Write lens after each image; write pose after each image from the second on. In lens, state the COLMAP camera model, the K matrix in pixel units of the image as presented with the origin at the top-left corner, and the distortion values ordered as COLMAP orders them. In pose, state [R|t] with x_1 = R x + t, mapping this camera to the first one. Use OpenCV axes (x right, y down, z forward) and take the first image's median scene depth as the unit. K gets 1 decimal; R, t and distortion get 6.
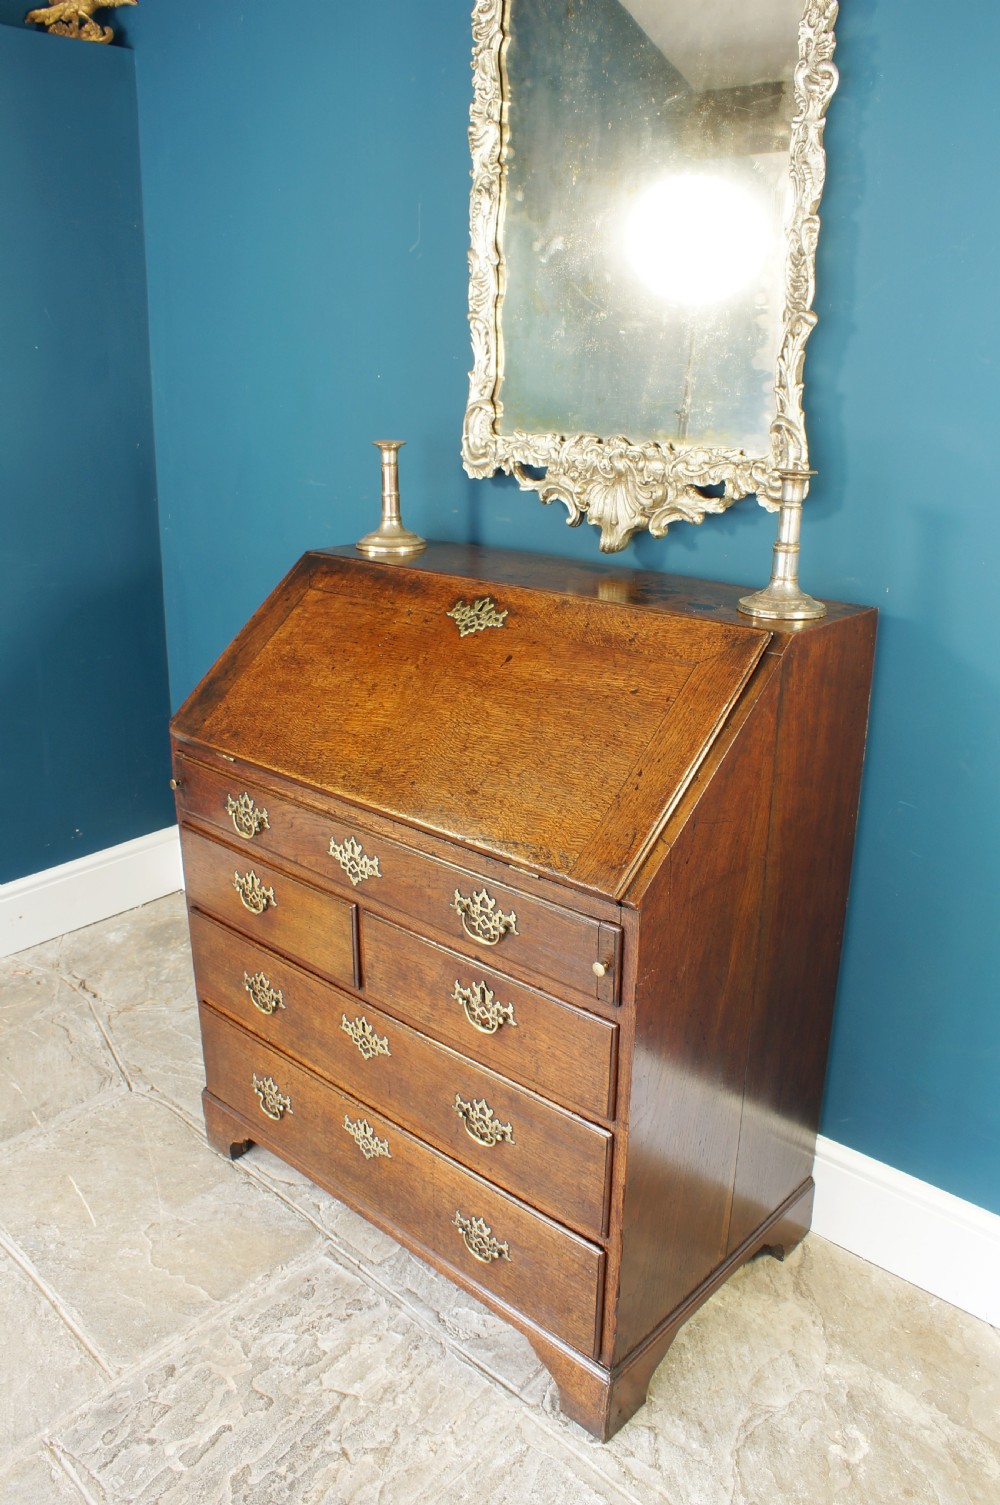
lens RADIAL K [[1163.4, 0, 500.0], [0, 1163.4, 752.5], [0, 0, 1]] dist [-0.162671, 0.136607]
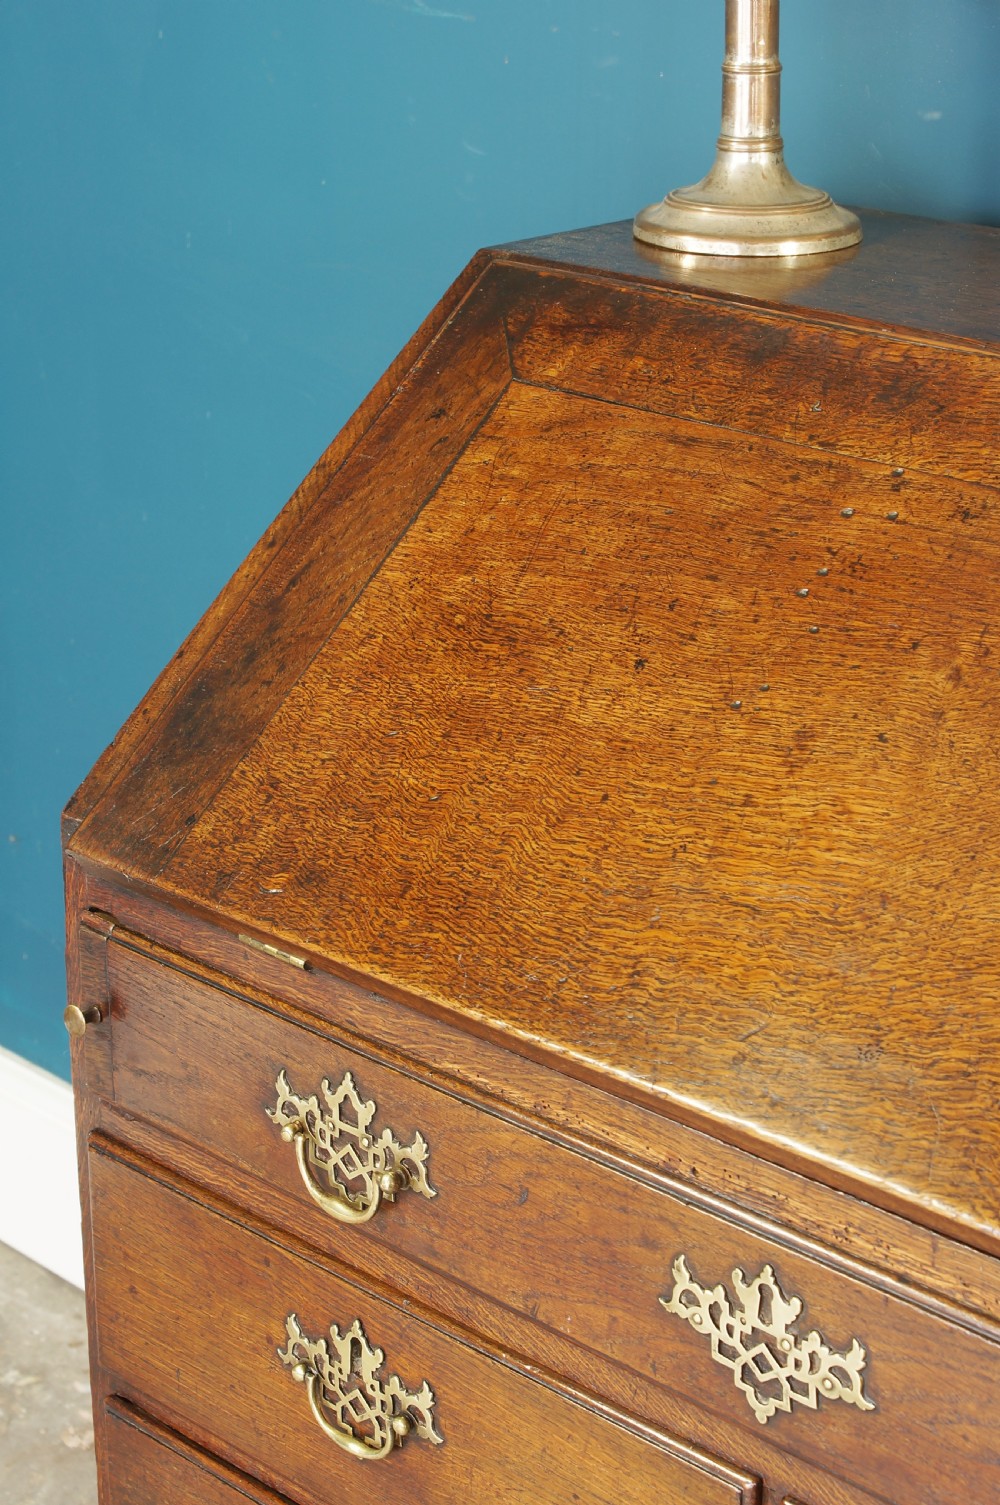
lens RADIAL K [[3051.8, 0, 500.0], [0, 3051.8, 752.5], [0, 0, 1]] dist [0.012192, -0.178856]
pose [[0.999440, 0.008708, -0.032298, -0.154925], [-0.007820, 0.999591, 0.027510, -0.071354], [0.032525, -0.027242, 0.999100, 0.204037]]
